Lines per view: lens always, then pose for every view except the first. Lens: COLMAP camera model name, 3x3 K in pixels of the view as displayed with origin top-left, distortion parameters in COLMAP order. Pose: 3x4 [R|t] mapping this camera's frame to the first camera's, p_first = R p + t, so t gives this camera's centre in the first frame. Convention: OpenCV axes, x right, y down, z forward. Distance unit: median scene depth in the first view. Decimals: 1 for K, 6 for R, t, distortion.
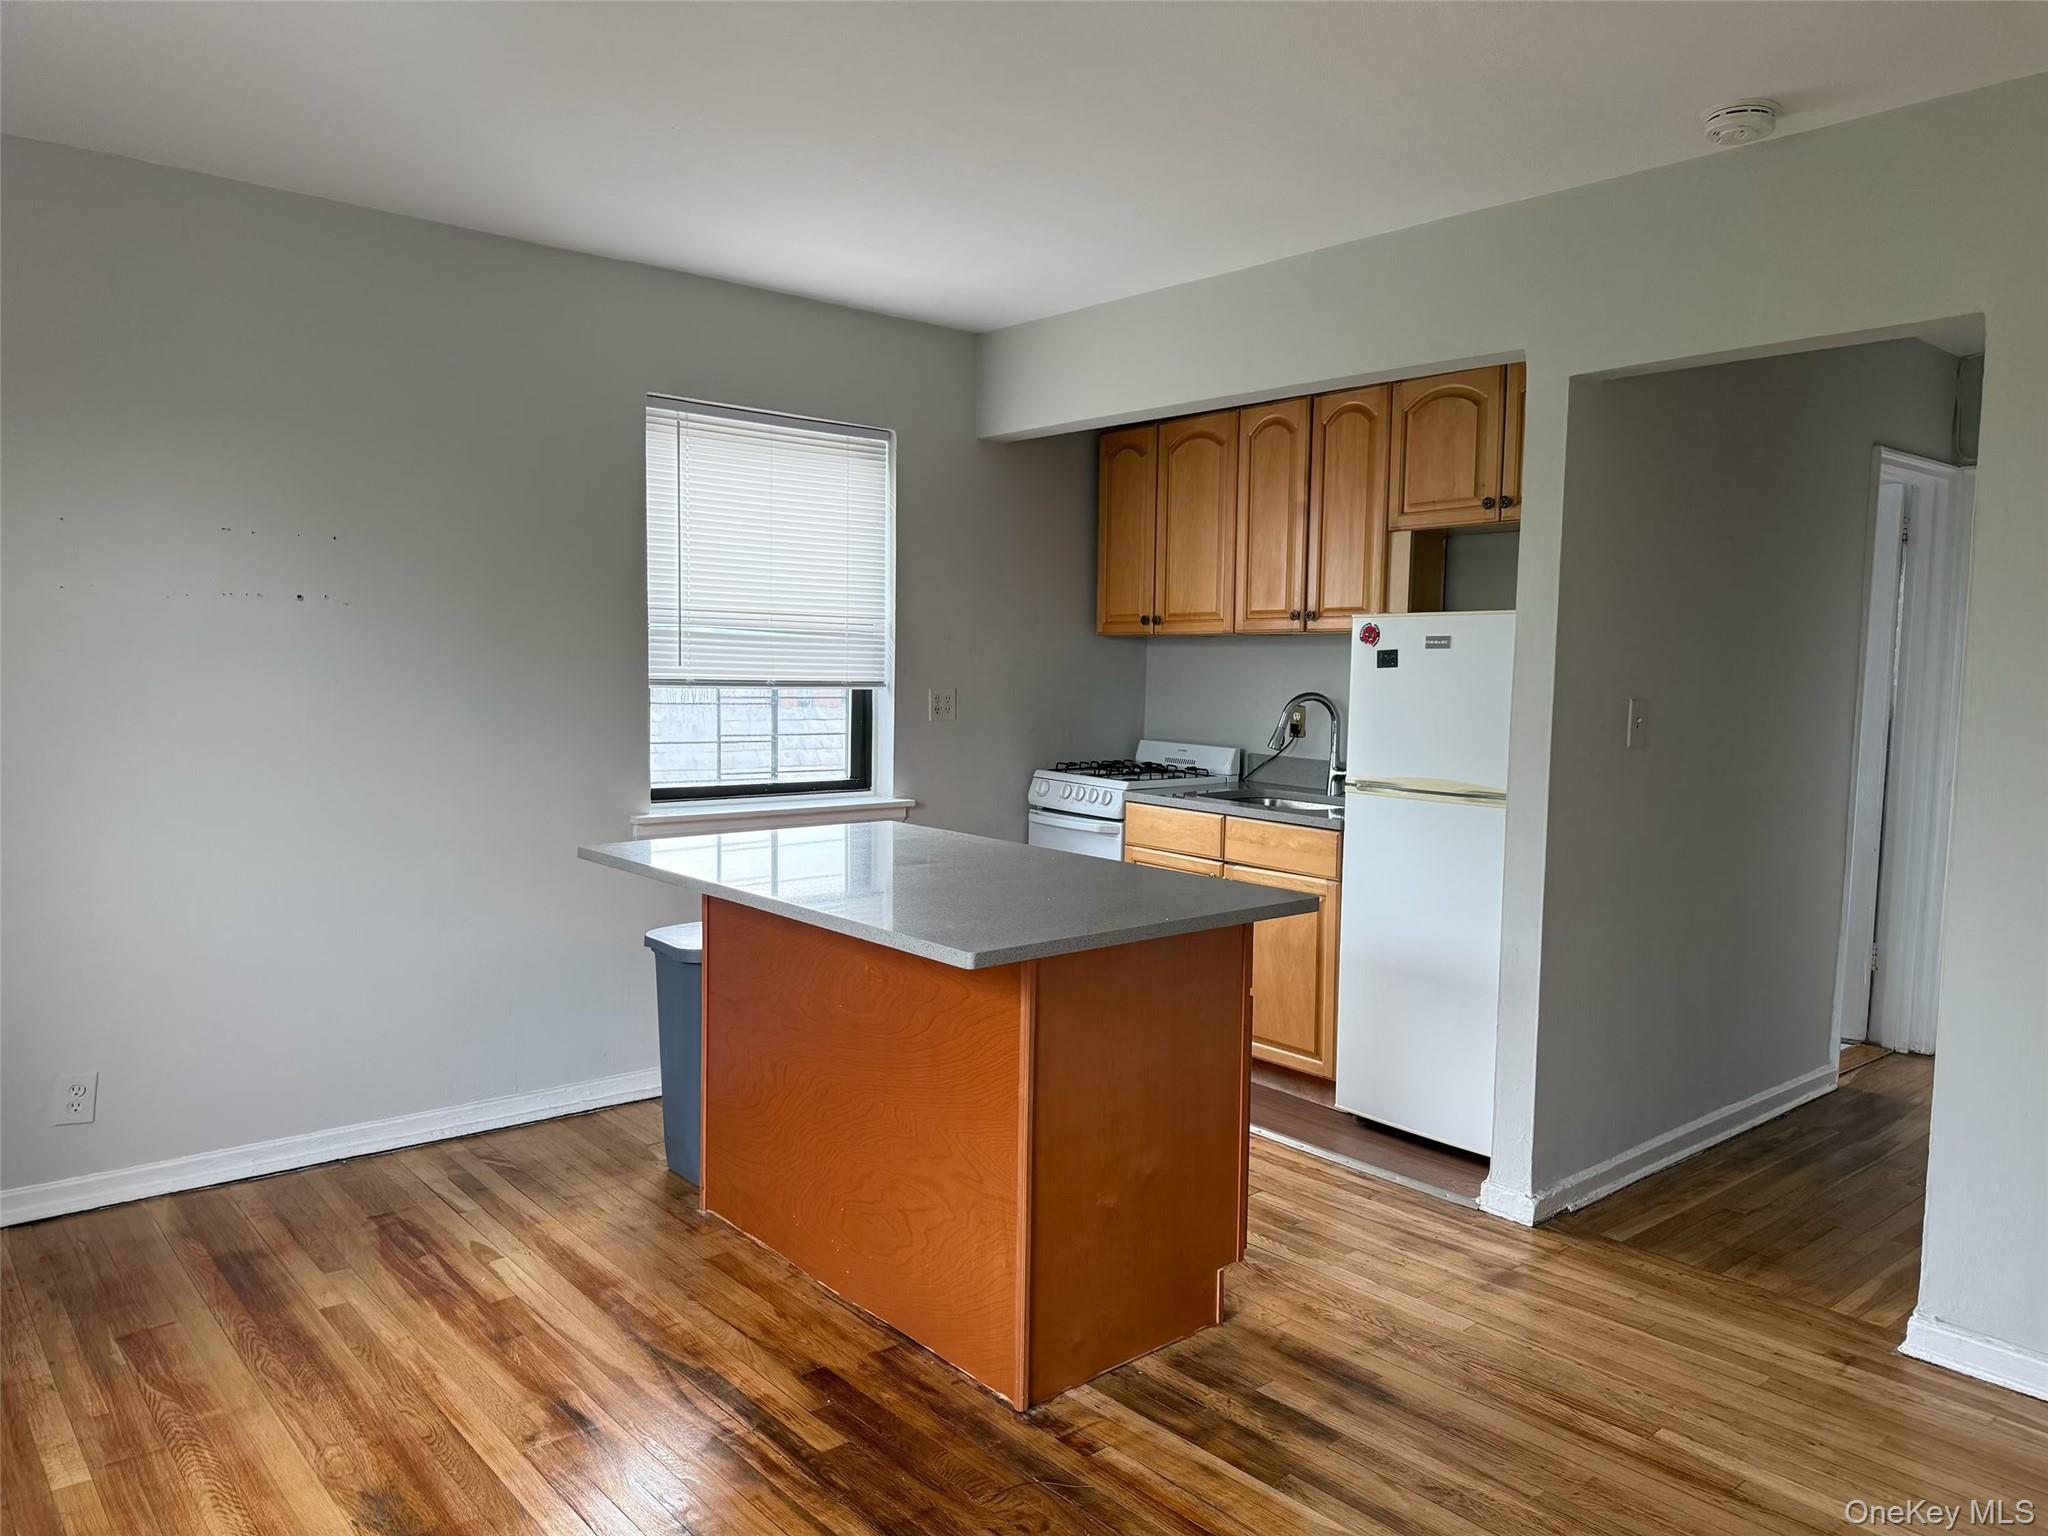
lens RADIAL K [[1433.7, 0, 1036.0], [0, 1433.7, 778.0], [0, 0, 1]] dist [0.066116, -0.098133]
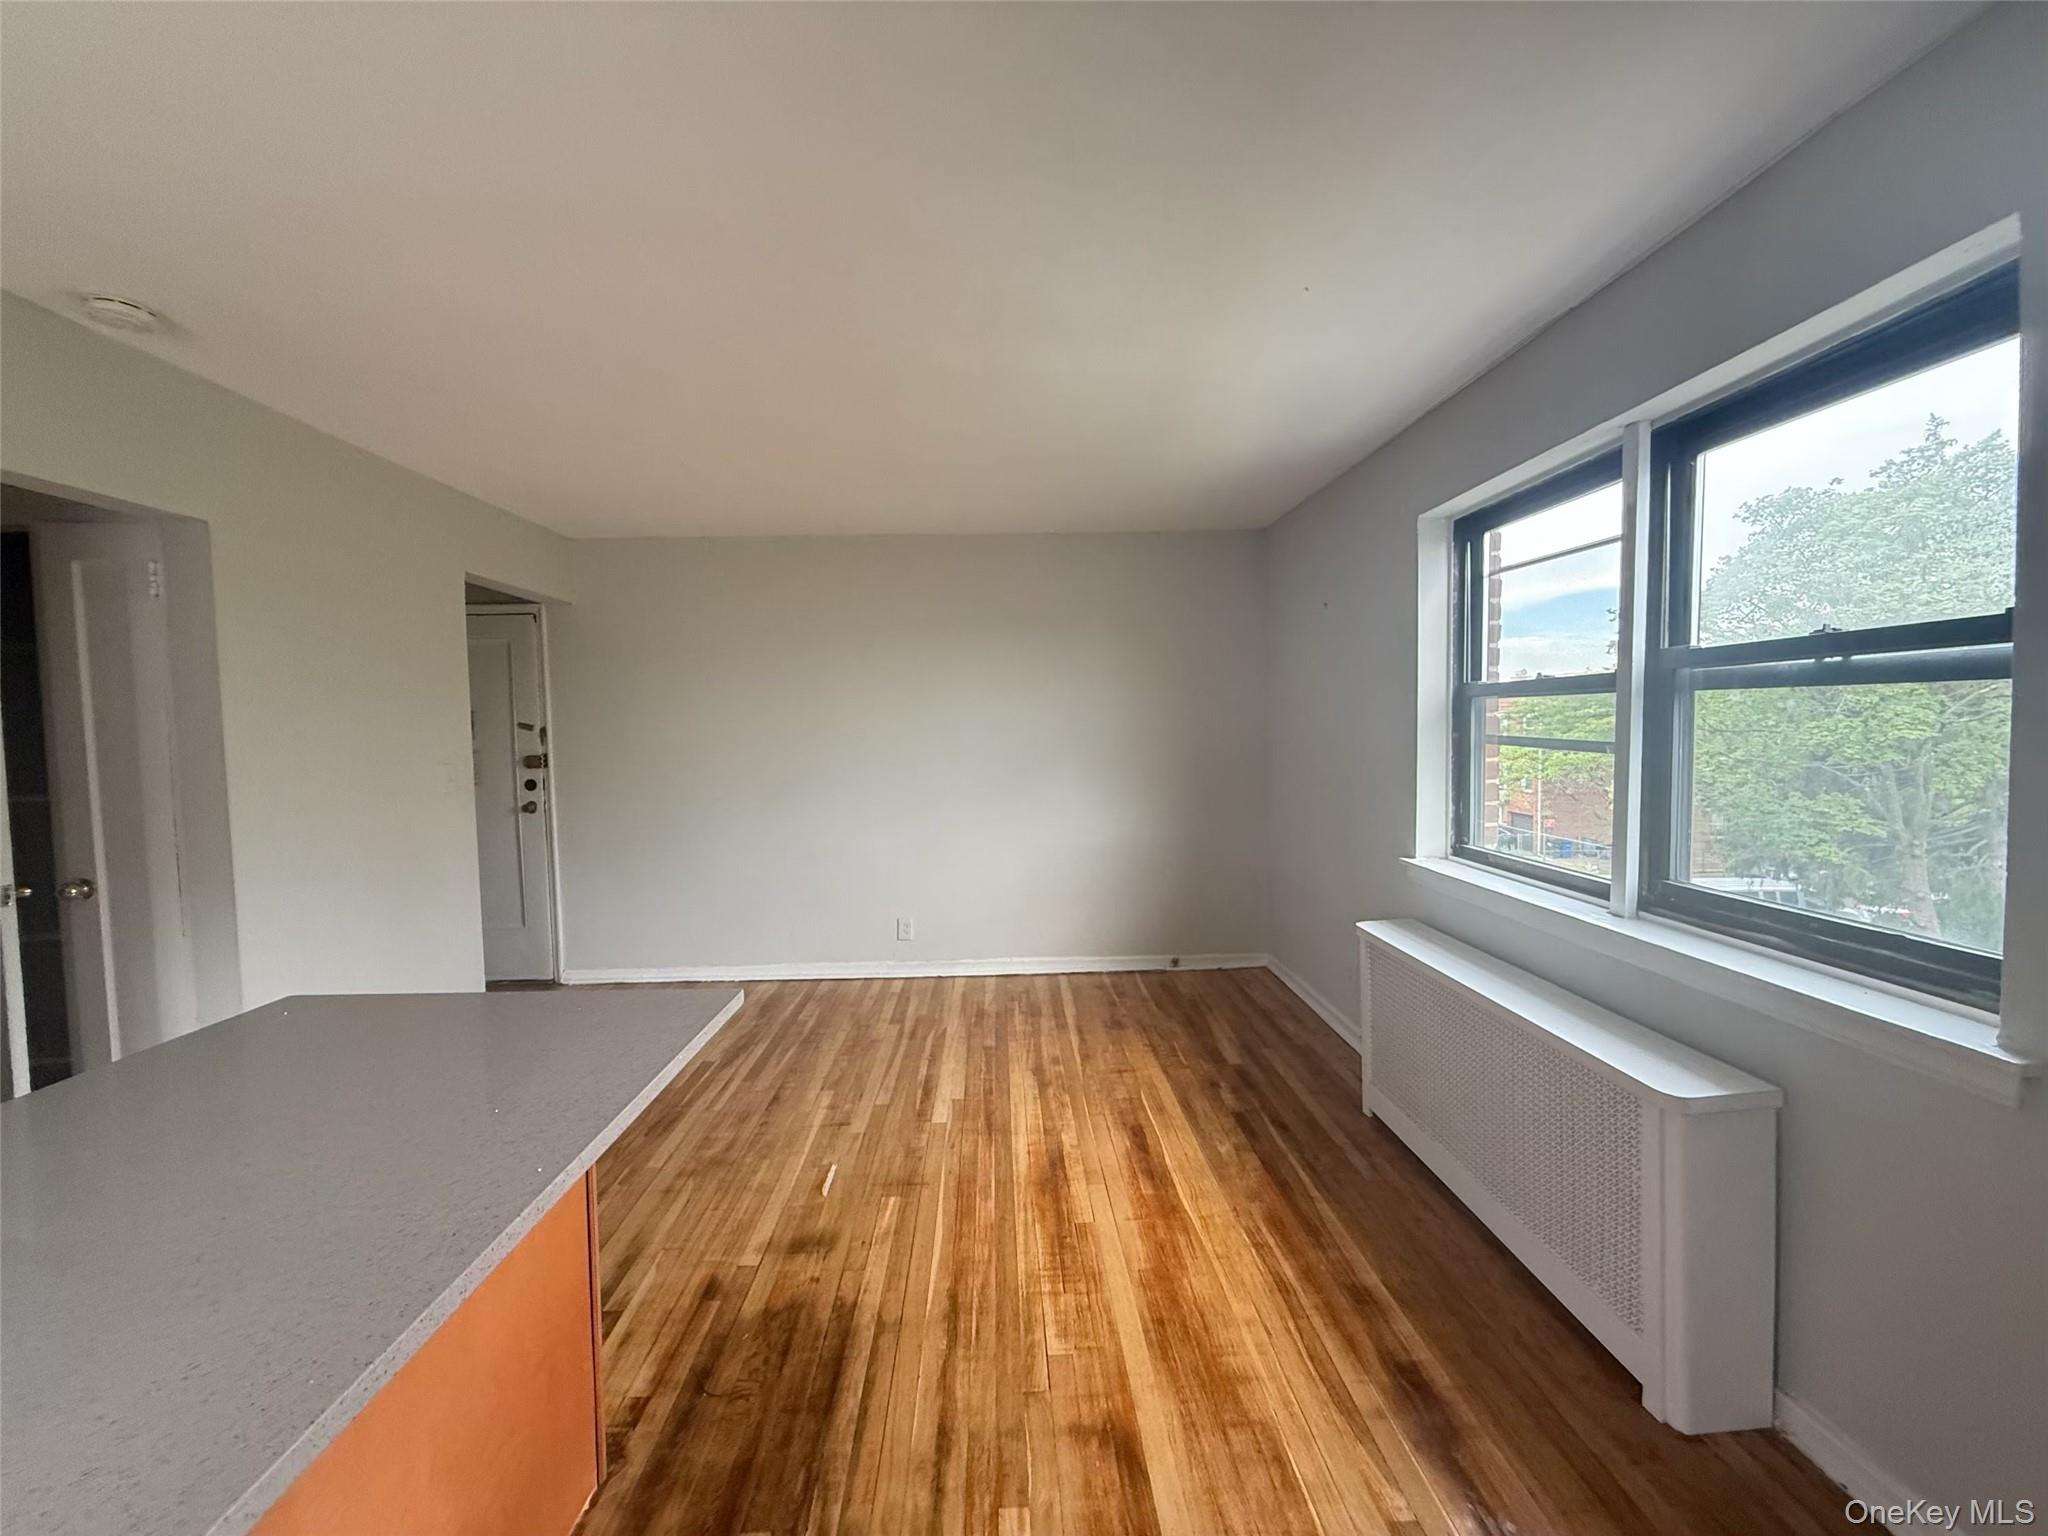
lens RADIAL K [[813.0, 0, 1017.4], [0, 813.0, 769.9], [0, 0, 1]] dist [0.000243, 0.000089]
pose [[-0.771452, -0.037893, 0.635158, -0.408243], [0.054661, 0.990588, 0.125488, -0.087042], [-0.633935, 0.131526, -0.762120, 0.817257]]
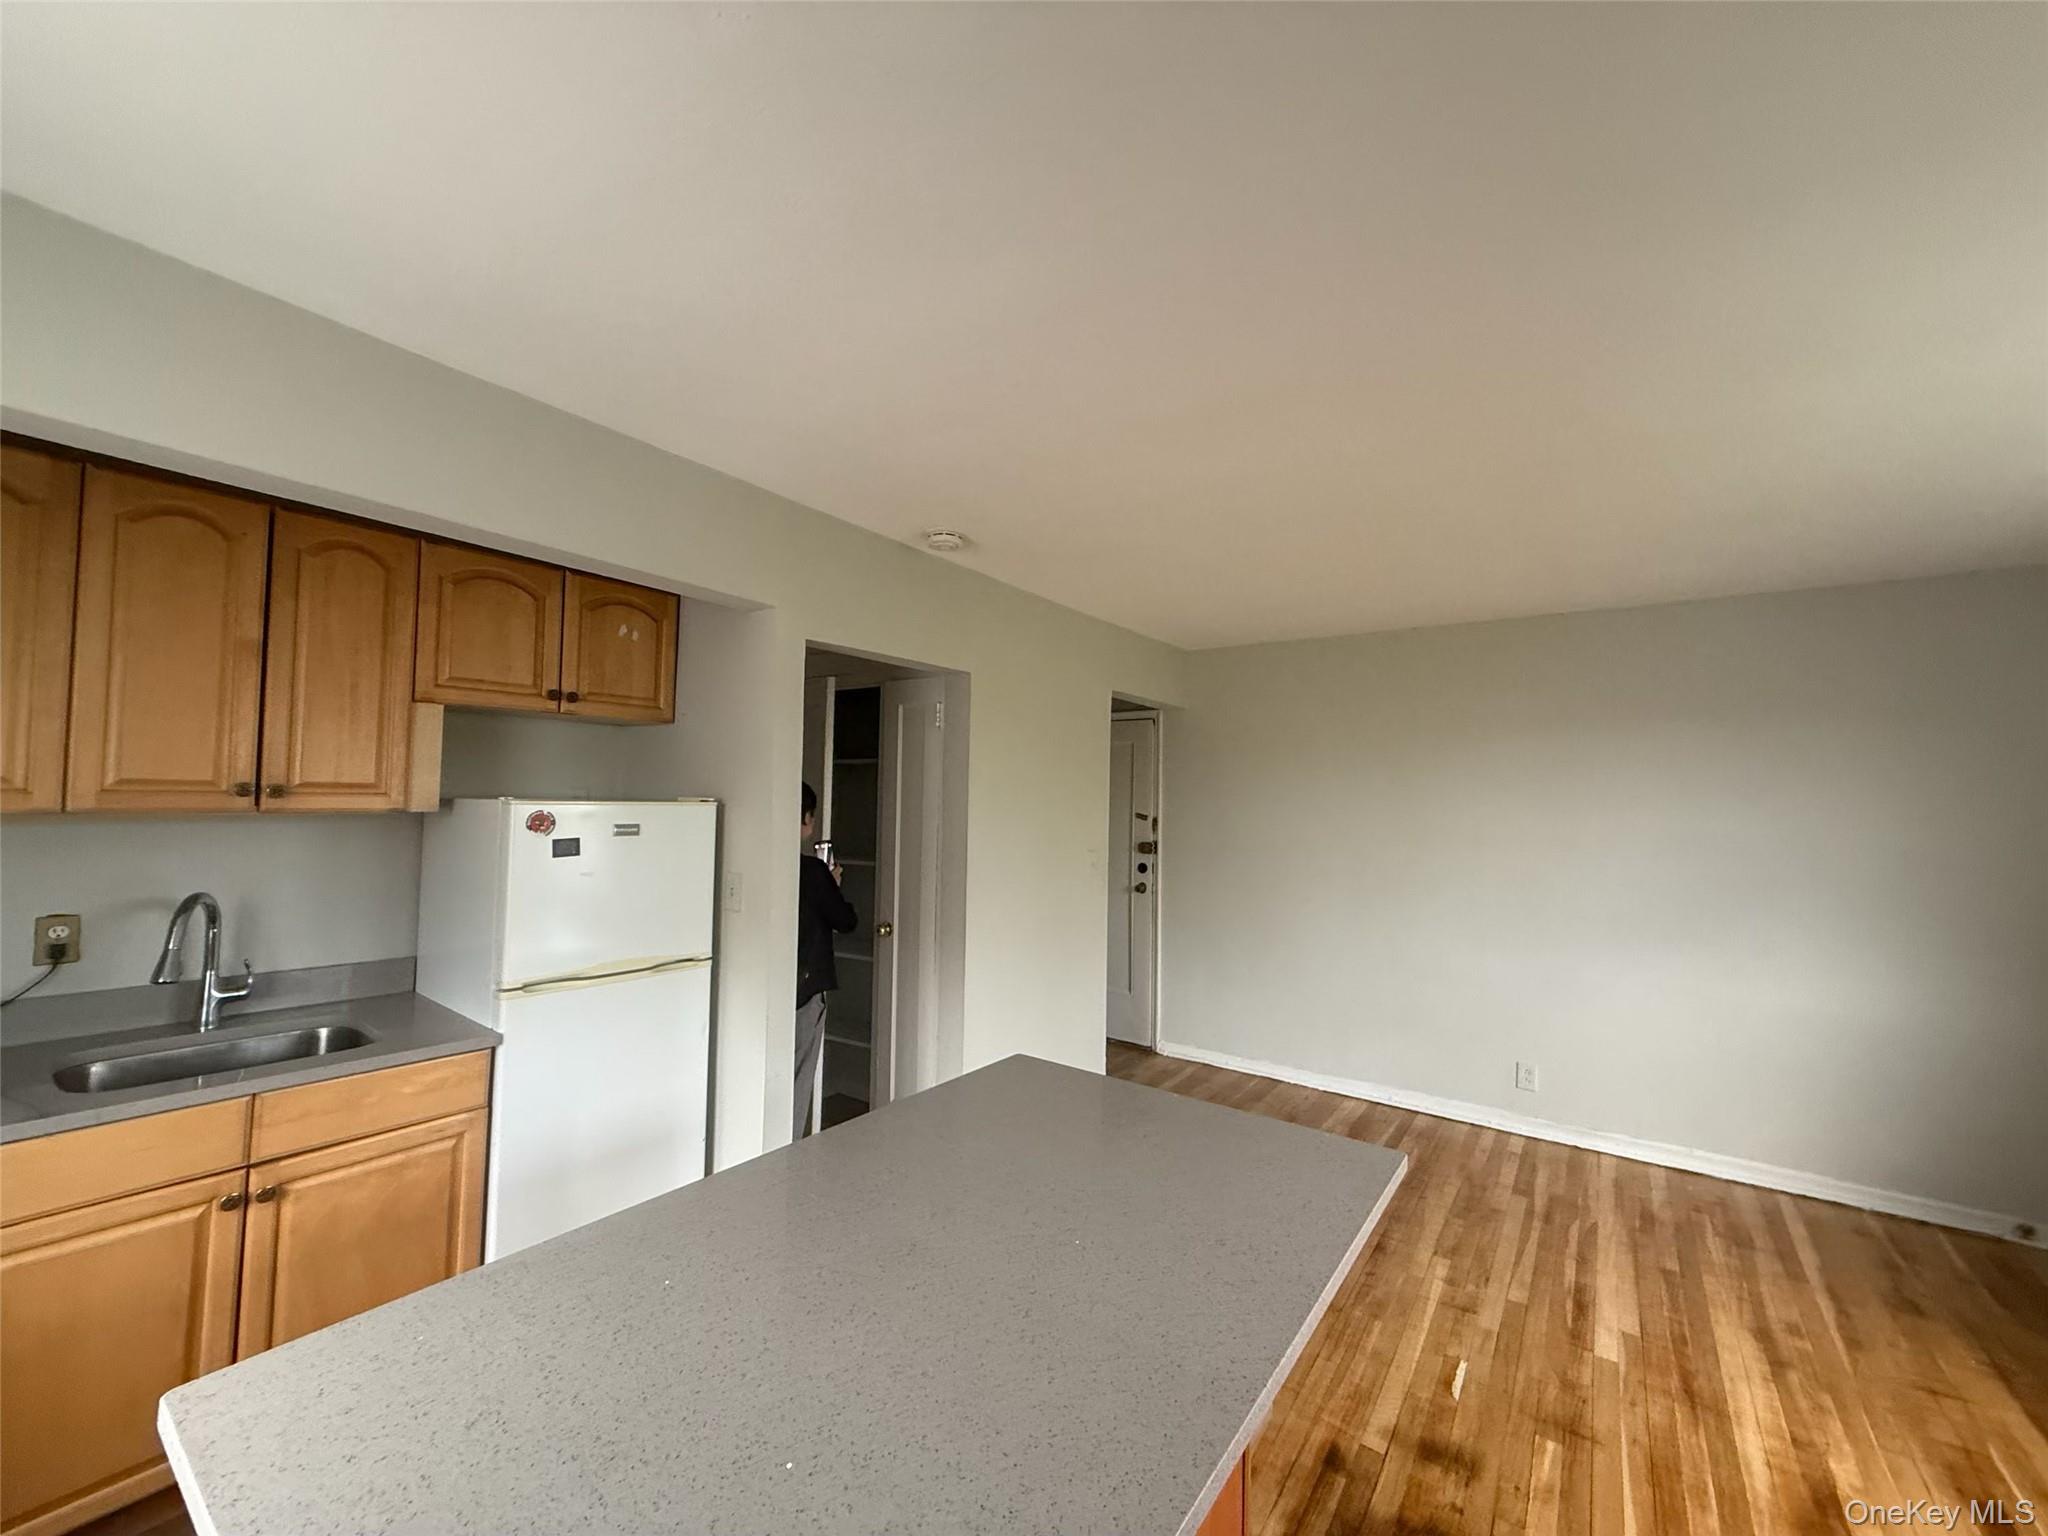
lens RADIAL K [[813.0, 0, 1017.4], [0, 813.0, 769.9], [0, 0, 1]] dist [0.000243, 0.000089]
pose [[-0.224698, 0.016436, 0.974290, -0.374559], [0.053872, 0.998538, -0.004421, -0.121622], [-0.972938, 0.051493, -0.225255, 0.860909]]
